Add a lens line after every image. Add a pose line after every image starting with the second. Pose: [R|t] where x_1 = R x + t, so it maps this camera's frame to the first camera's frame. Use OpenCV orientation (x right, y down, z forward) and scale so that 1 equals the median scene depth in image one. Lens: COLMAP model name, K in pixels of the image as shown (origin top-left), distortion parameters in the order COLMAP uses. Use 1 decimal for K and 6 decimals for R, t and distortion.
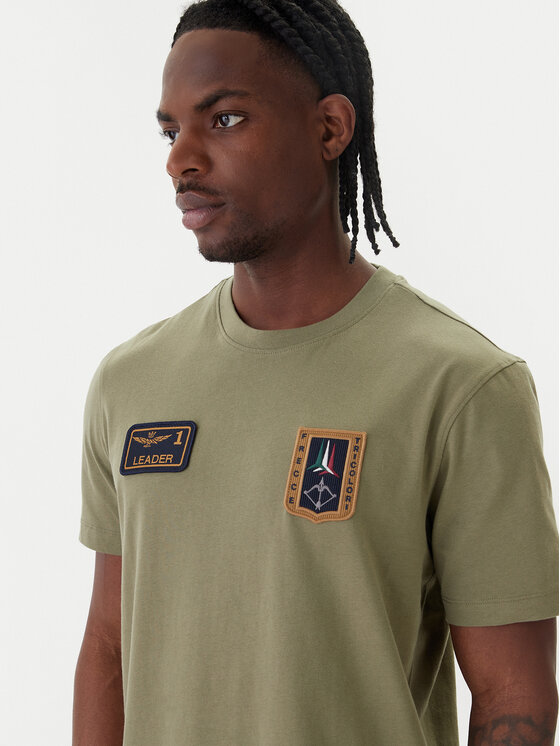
lens RADIAL K [[1271.2, 0, 280.0], [0, 1271.2, 373.0], [0, 0, 1]] dist [0.000980, -1.076226]
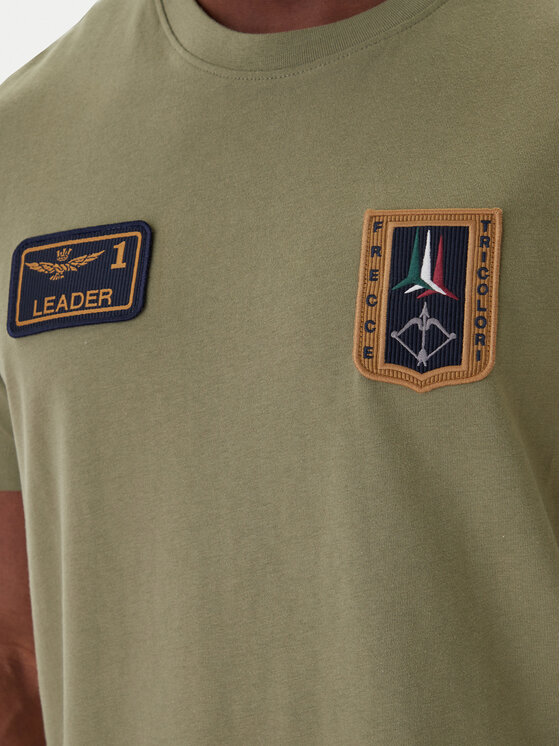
lens RADIAL K [[1954.1, 0, 280.0], [0, 1954.1, 373.0], [0, 0, 1]] dist [-0.061633, -0.077834]
pose [[0.993230, -0.090048, 0.073390, -0.079549], [0.082482, 0.991531, 0.100311, 0.024904], [-0.081802, -0.093579, 0.992246, 0.208925]]
